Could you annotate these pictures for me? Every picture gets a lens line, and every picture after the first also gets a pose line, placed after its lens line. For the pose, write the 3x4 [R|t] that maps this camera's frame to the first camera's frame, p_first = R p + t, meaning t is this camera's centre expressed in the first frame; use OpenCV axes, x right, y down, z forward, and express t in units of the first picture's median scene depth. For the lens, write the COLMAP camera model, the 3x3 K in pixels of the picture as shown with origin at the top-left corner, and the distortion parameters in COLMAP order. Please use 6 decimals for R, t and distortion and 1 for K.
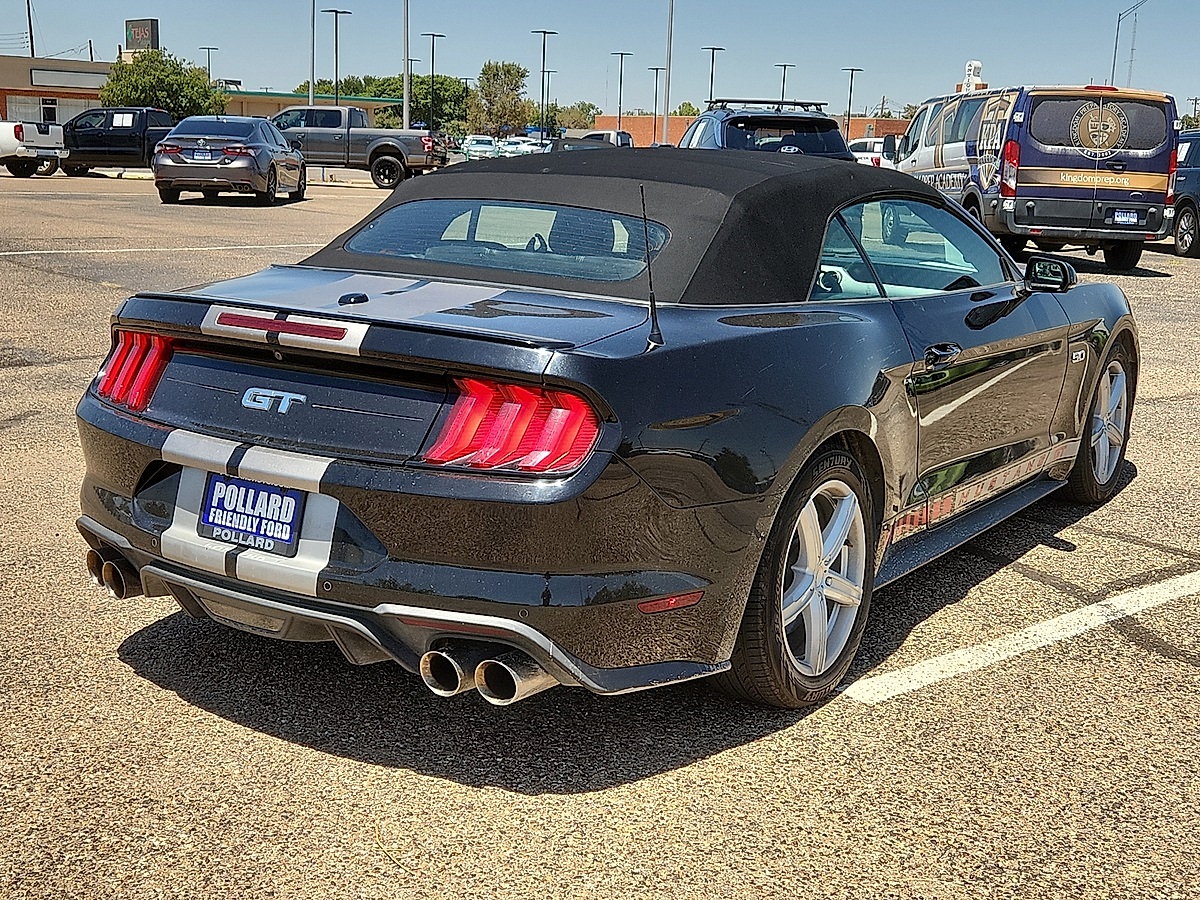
lens RADIAL K [[1456.4, 0, 602.0], [0, 1456.4, 446.0], [0, 0, 1]] dist [0.132370, 0.000000]
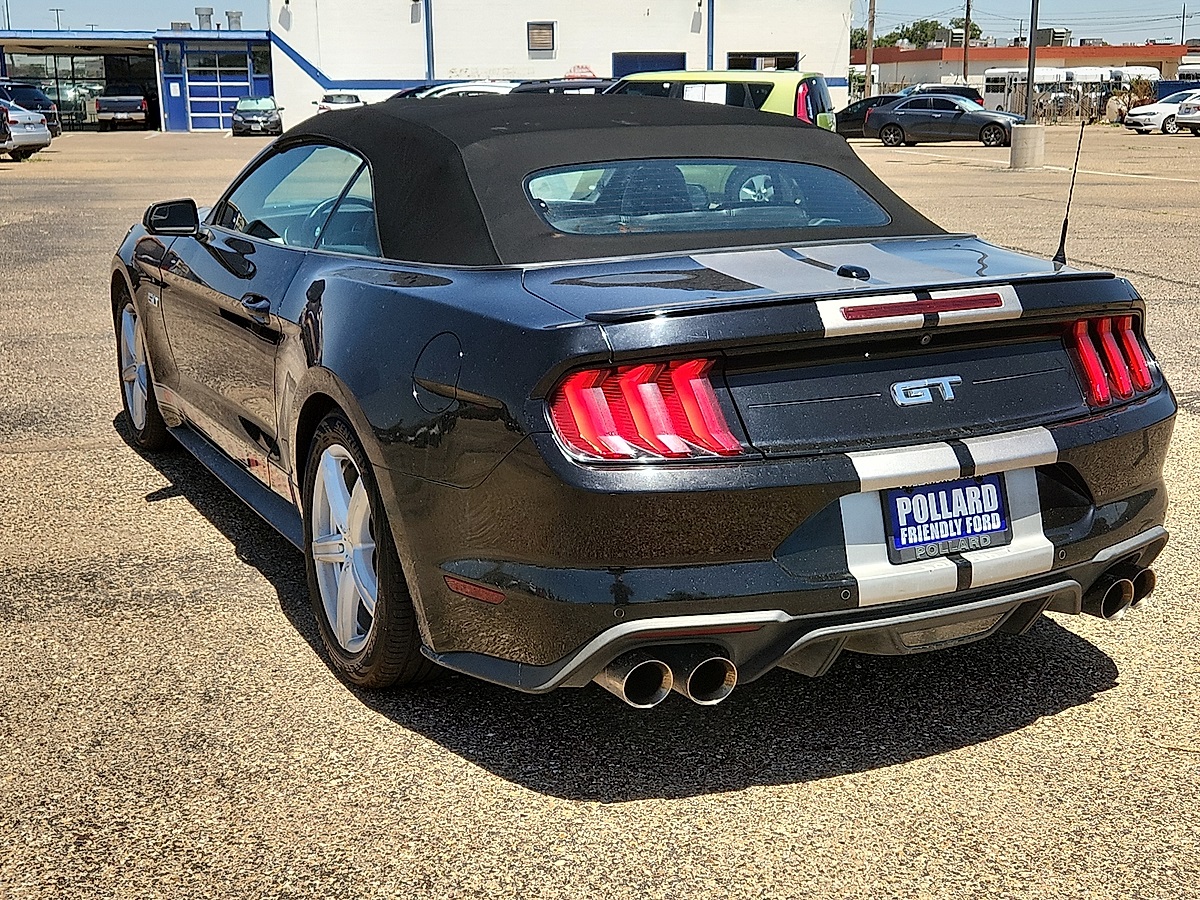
lens RADIAL K [[1456.4, 0, 598.6], [0, 1456.4, 453.6], [0, 0, 1]] dist [0.132370, 0.000000]
pose [[0.460760, -0.233992, 0.856124, -1.091278], [0.191774, 0.968080, 0.161380, -0.176534], [-0.866558, 0.089825, 0.490926, 0.737828]]
